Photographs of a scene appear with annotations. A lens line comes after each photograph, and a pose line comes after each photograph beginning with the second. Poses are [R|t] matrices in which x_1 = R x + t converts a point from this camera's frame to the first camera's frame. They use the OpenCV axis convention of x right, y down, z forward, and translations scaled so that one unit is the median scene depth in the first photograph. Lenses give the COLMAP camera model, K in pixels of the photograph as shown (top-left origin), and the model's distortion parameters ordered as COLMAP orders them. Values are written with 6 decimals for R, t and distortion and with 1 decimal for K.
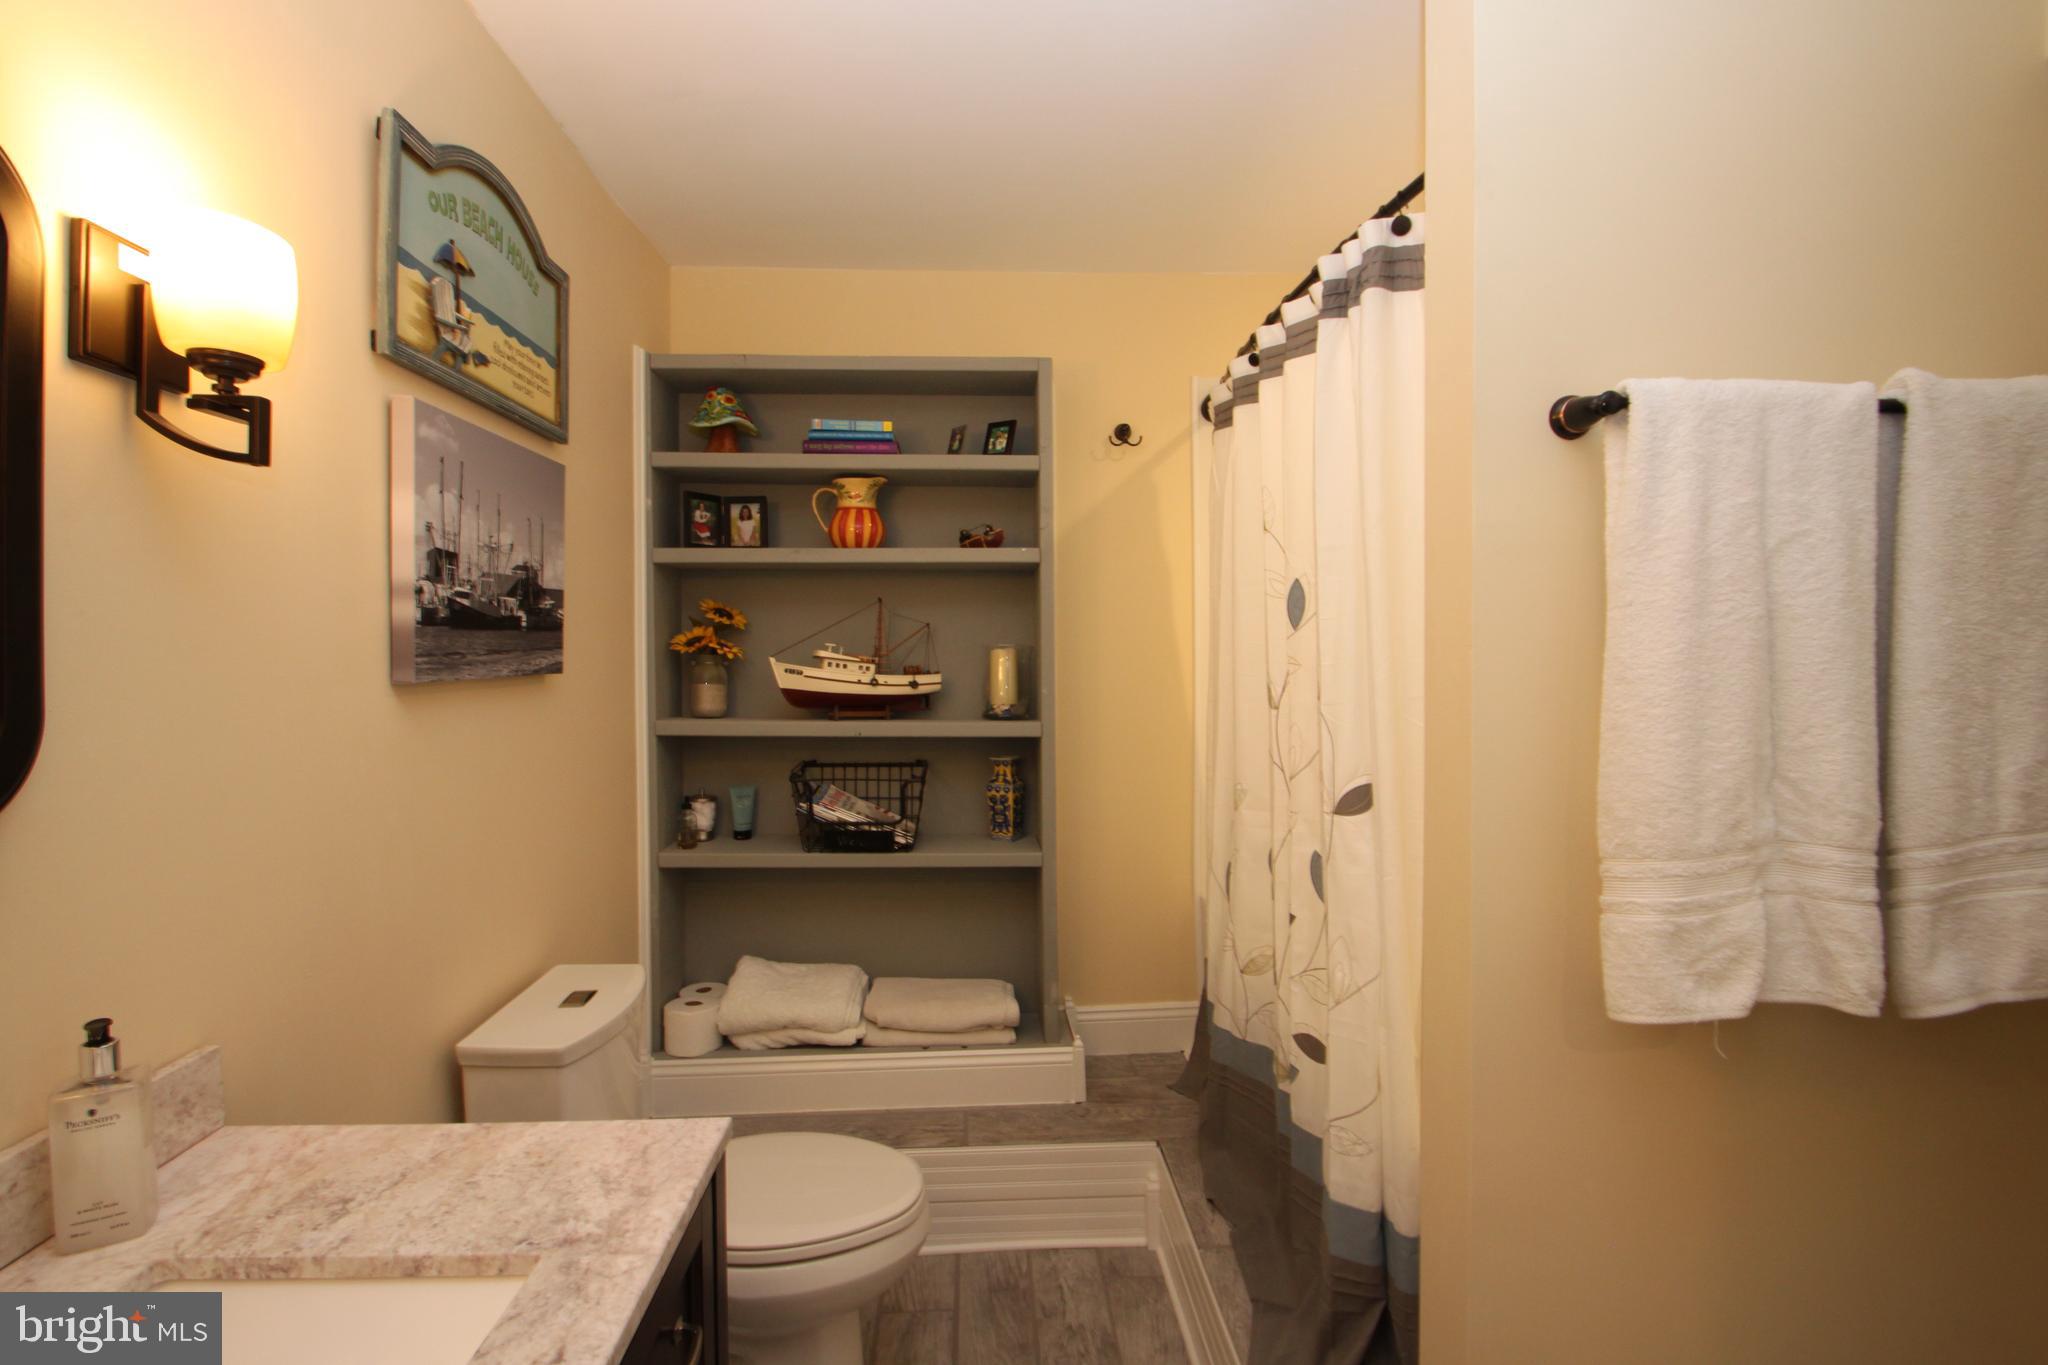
lens RADIAL K [[944.9, 0, 1026.0], [0, 944.9, 680.7], [0, 0, 1]] dist [0.003840, -0.012565]
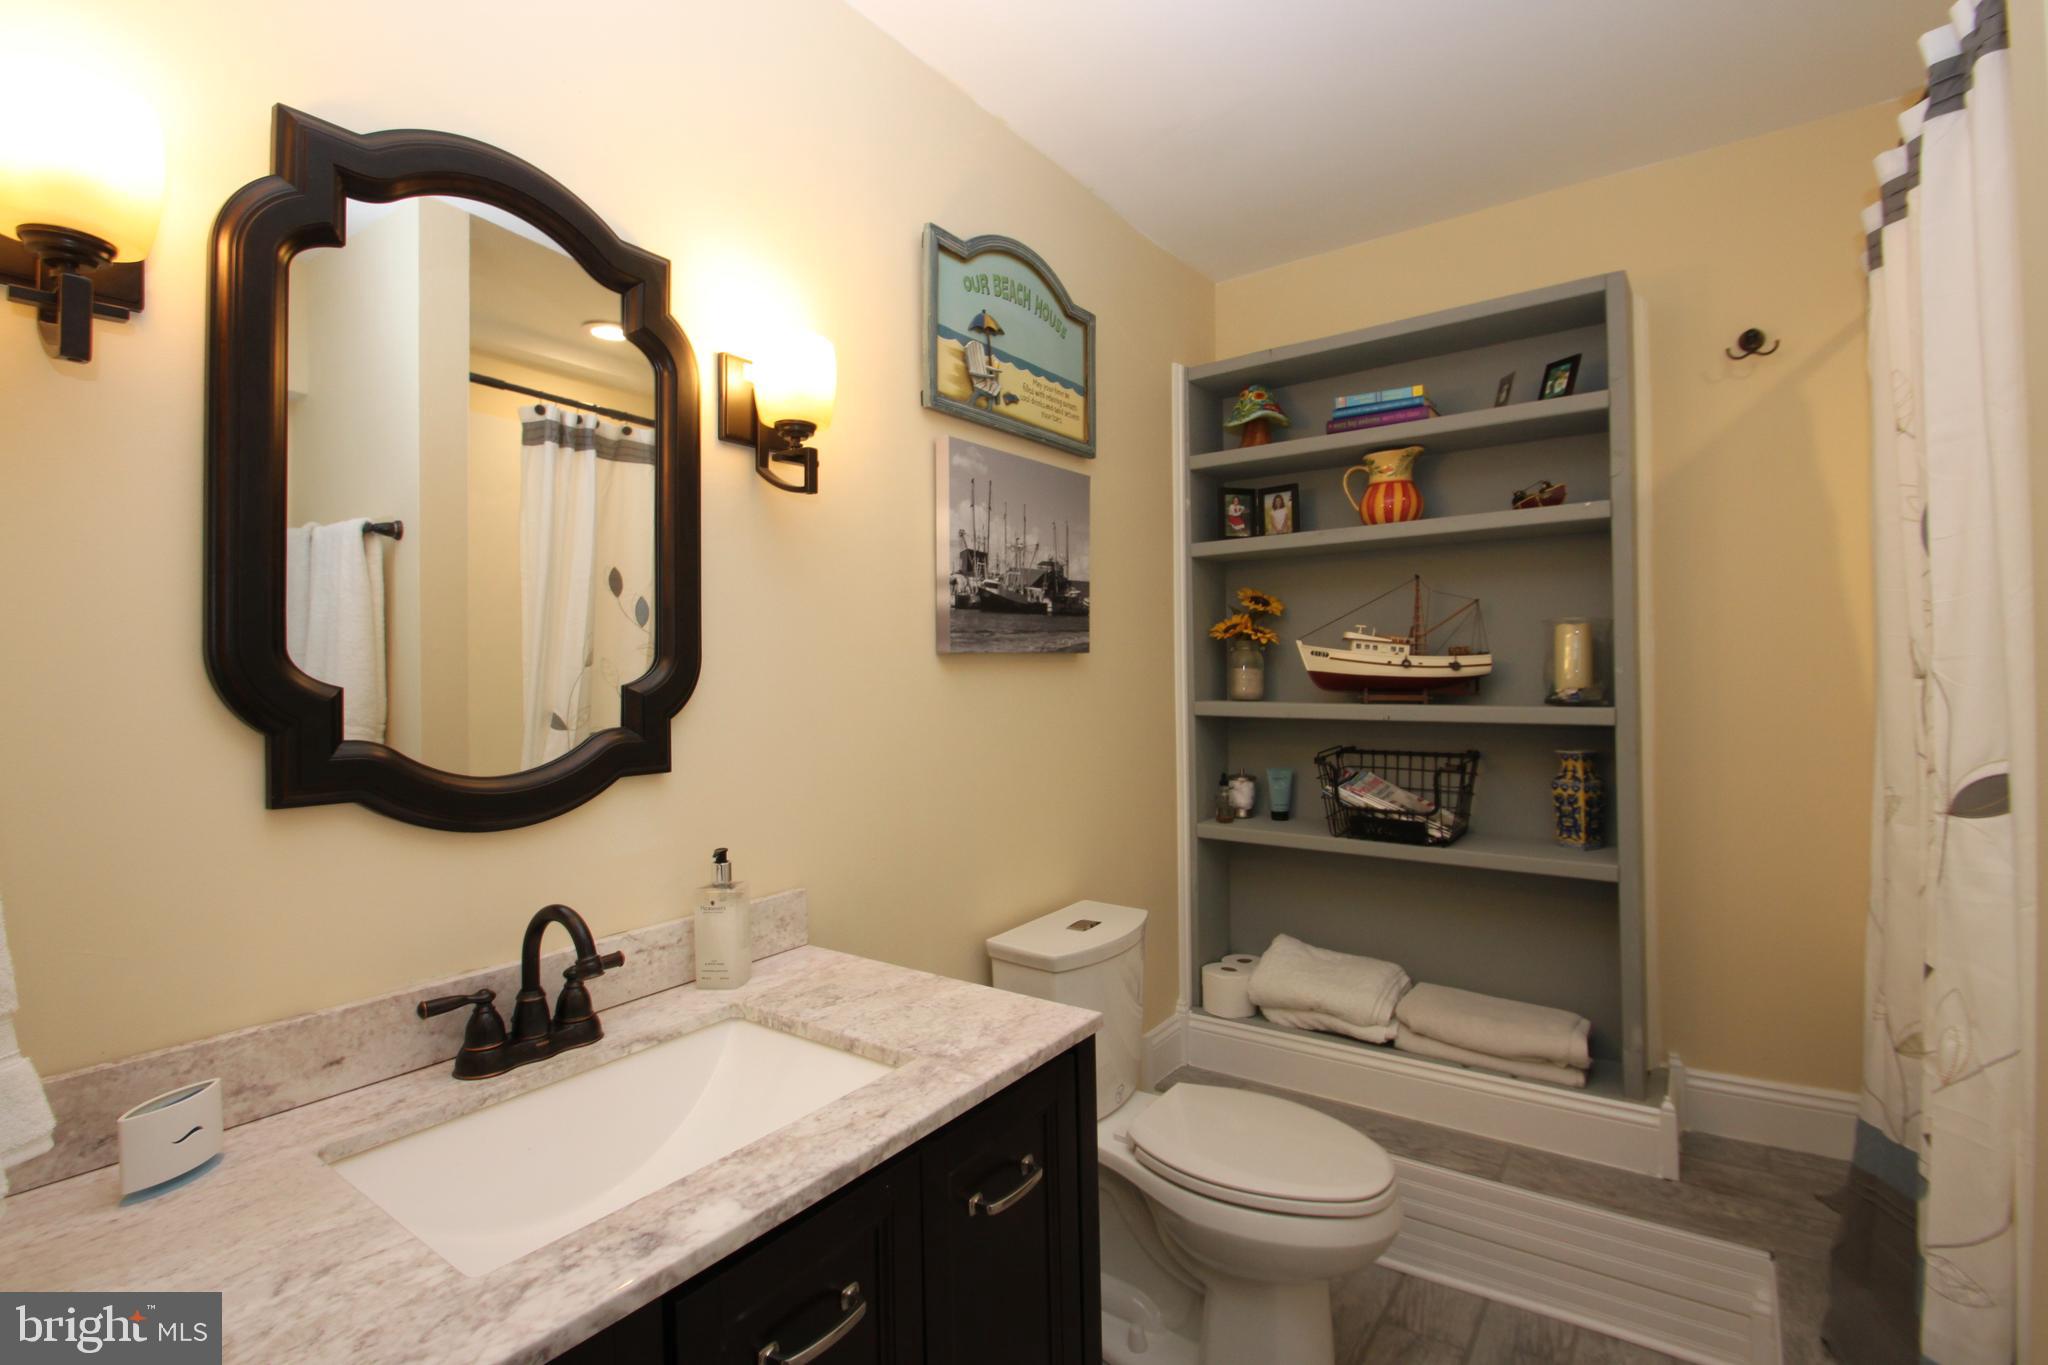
lens RADIAL K [[944.9, 0, 998.7], [0, 944.9, 674.7], [0, 0, 1]] dist [0.003840, -0.012565]
pose [[0.776560, -0.007846, -0.629995, 0.120599], [-0.000623, 0.999912, -0.013222, 0.026113], [0.630043, 0.010660, 0.776487, 0.010918]]
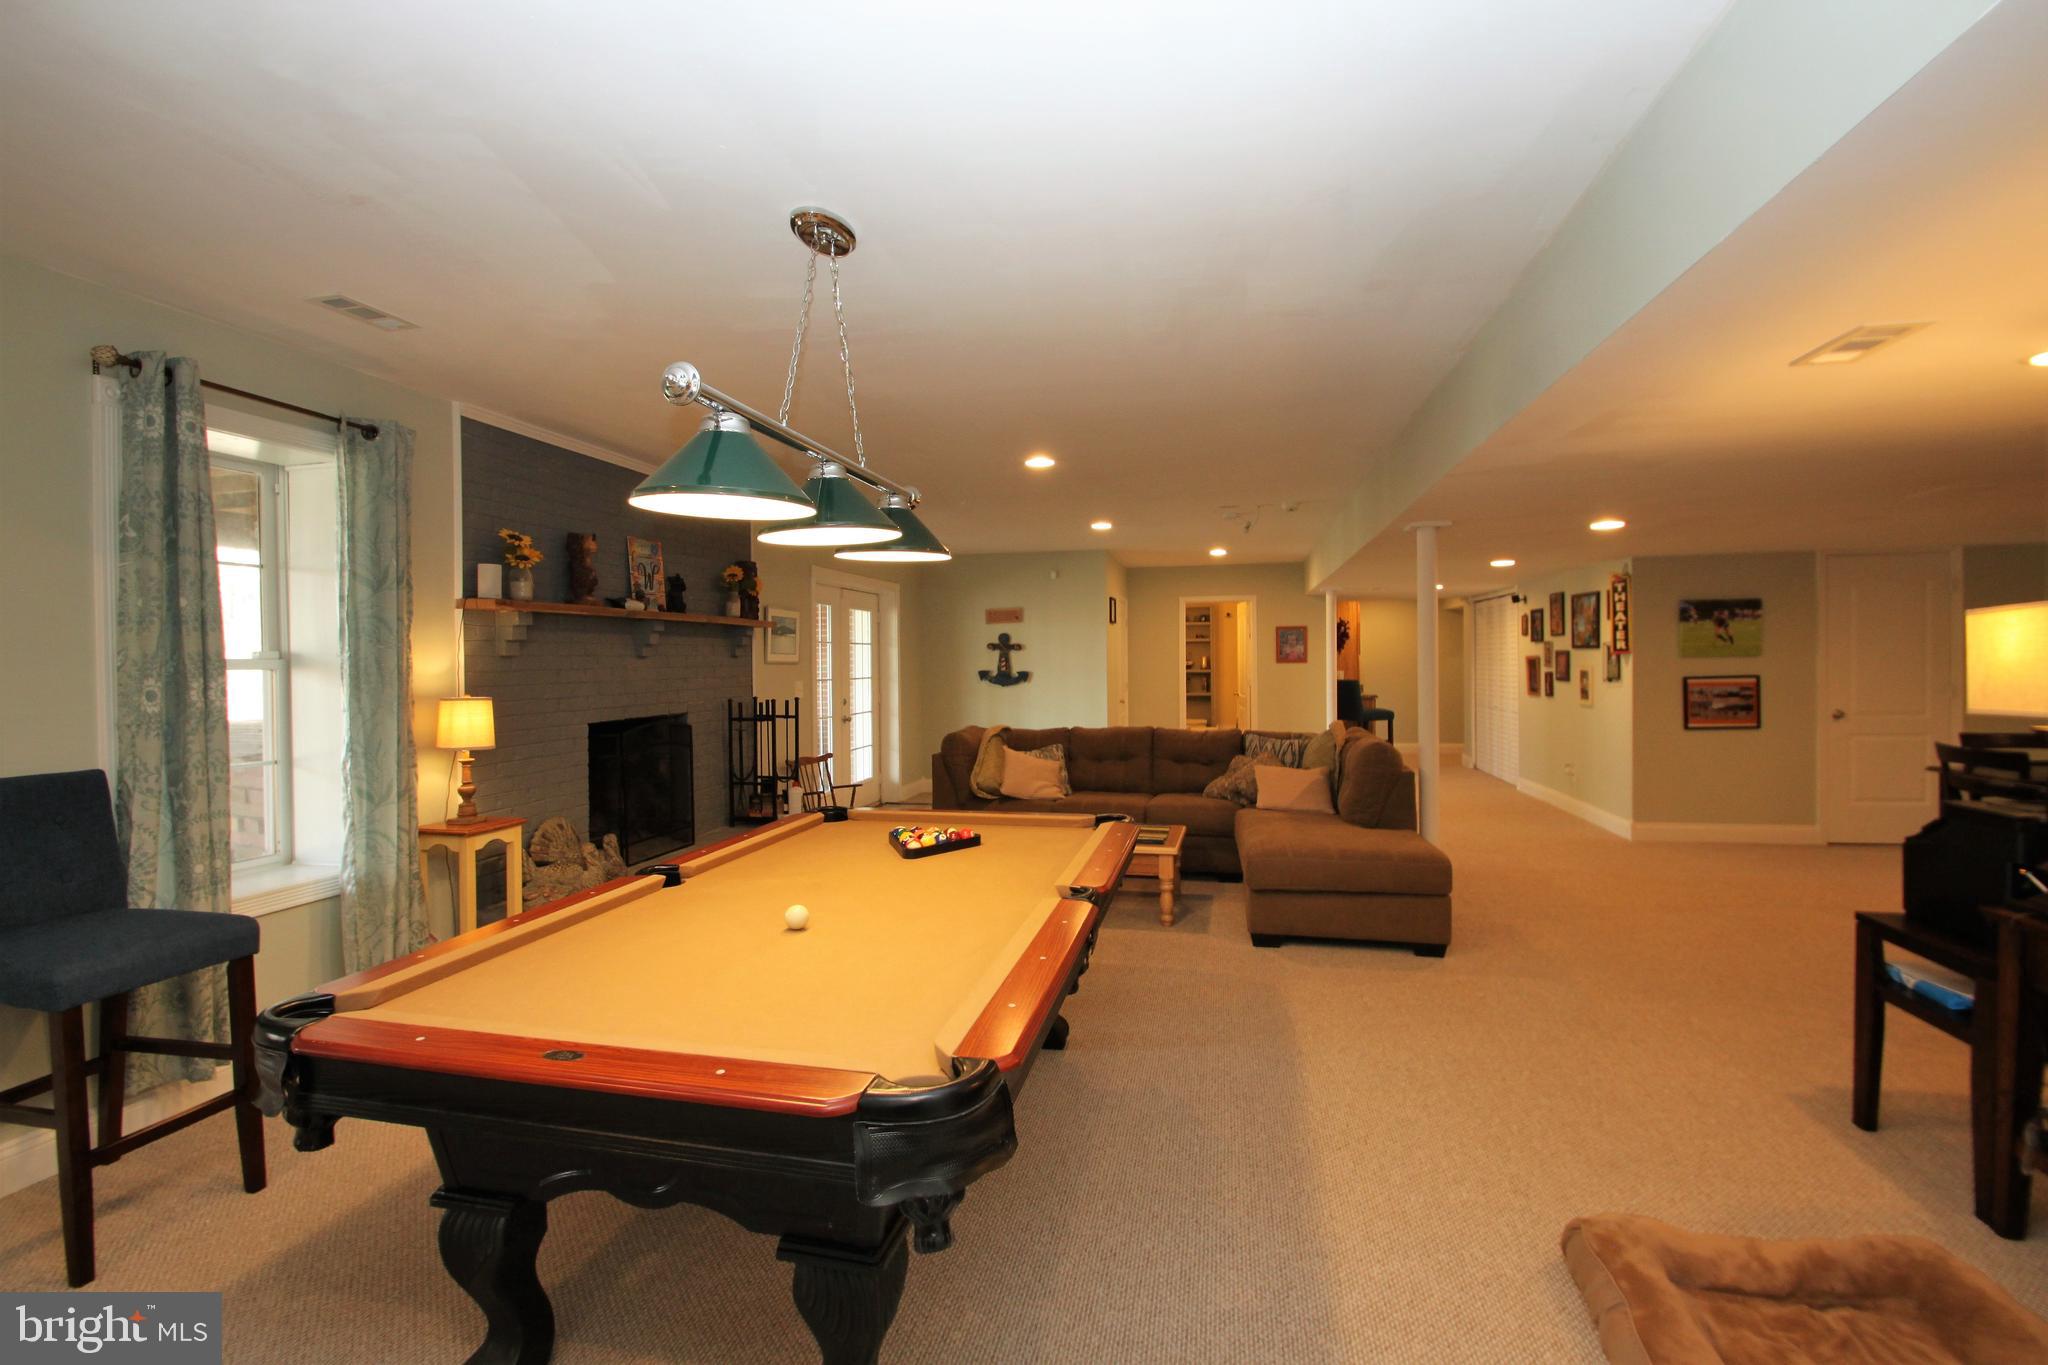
lens RADIAL K [[944.9, 0, 1002.8], [0, 944.9, 672.7], [0, 0, 1]] dist [0.003840, -0.012565]
pose [[0.953518, -0.002187, -0.301329, 0.535945], [0.005715, 0.999925, 0.010827, -0.007194], [0.301283, -0.012045, 0.953459, -4.748070]]
